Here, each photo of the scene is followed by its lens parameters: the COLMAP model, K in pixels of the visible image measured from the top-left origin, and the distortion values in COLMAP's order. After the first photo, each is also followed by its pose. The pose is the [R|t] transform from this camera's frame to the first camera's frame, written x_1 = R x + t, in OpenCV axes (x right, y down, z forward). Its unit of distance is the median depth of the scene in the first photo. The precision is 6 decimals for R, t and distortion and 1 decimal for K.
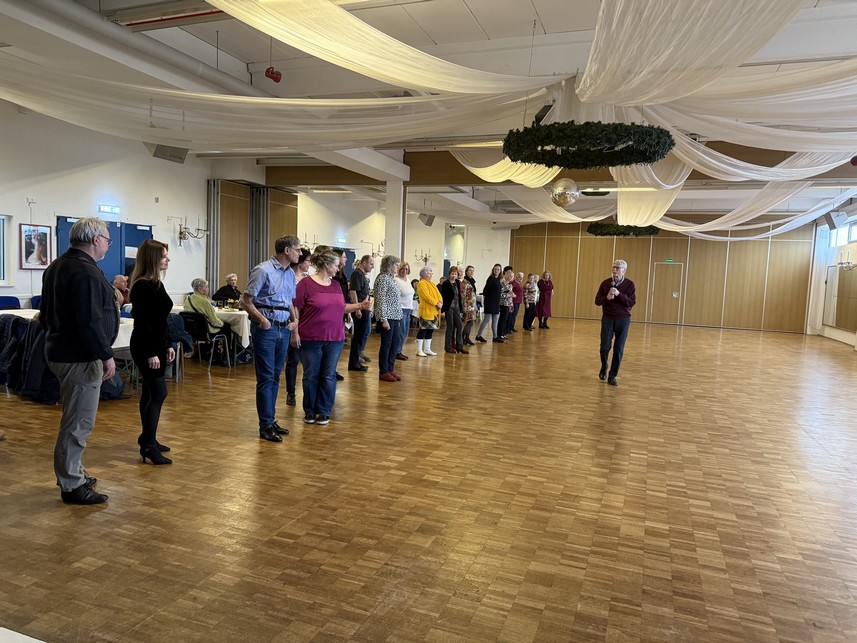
lens RADIAL K [[592.9, 0, 428.0], [0, 592.9, 317.0], [0, 0, 1]] dist [0.026255, -0.033112]
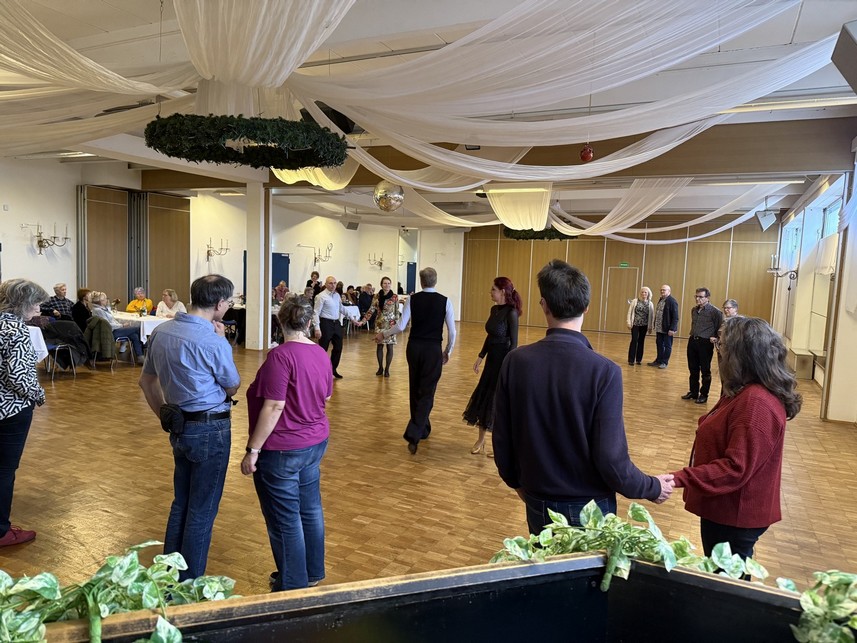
lens RADIAL K [[592.9, 0, 427.7], [0, 592.9, 324.1], [0, 0, 1]] dist [0.026255, -0.033112]
pose [[0.994671, 0.006111, -0.102920, 0.869623], [-0.004958, 0.999922, 0.011457, -0.055999], [0.102982, -0.010885, 0.994624, 0.270589]]
